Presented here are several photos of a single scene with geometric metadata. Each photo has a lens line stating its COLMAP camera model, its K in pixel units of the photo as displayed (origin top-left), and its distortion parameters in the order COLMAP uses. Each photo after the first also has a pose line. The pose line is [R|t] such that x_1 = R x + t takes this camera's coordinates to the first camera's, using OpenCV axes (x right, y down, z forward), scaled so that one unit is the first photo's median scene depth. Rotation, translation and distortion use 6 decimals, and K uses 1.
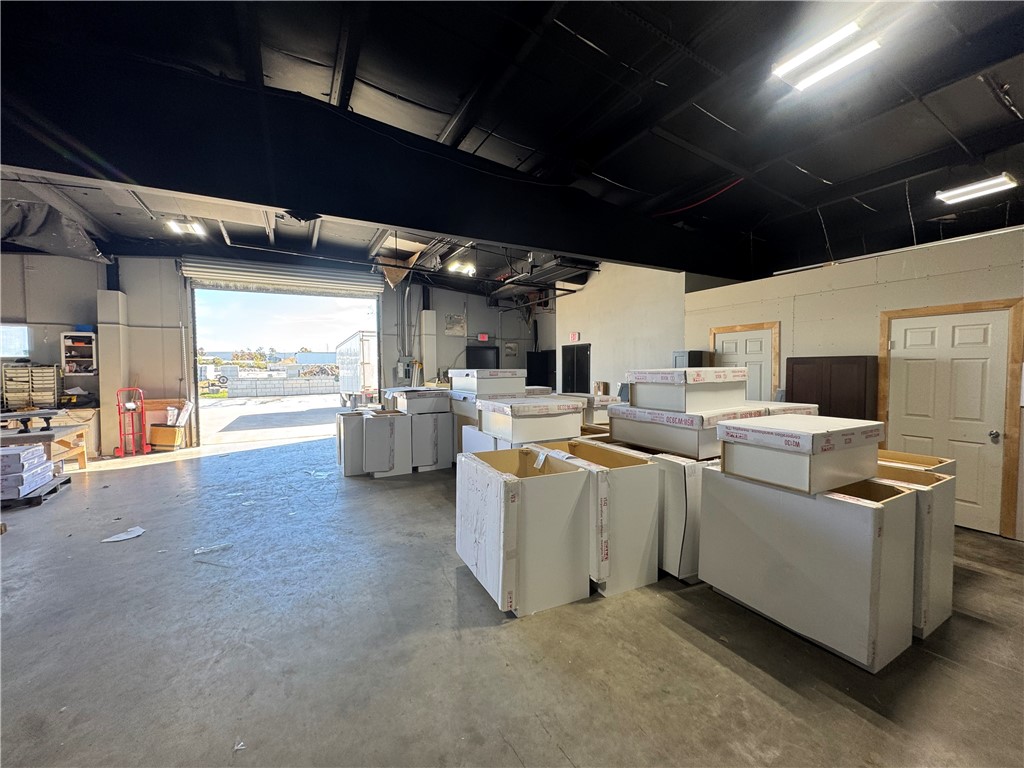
lens RADIAL K [[407.3, 0, 512.0], [0, 407.3, 384.0], [0, 0, 1]] dist [0.000030, -0.000110]
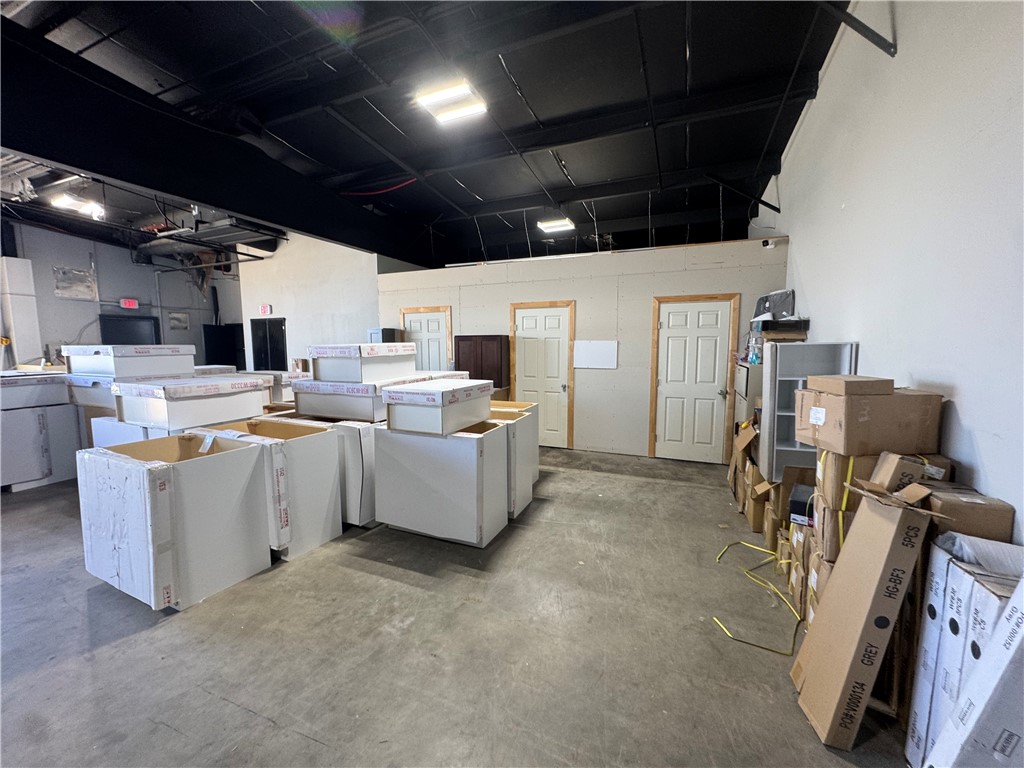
lens RADIAL K [[408.4, 0, 512.7], [0, 408.4, 385.4], [0, 0, 1]] dist [-0.000580, -0.000036]
pose [[0.788631, -0.059697, 0.611962, 0.051553], [0.023501, 0.997475, 0.067018, 0.009575], [-0.614417, -0.038471, 0.788043, -0.129134]]
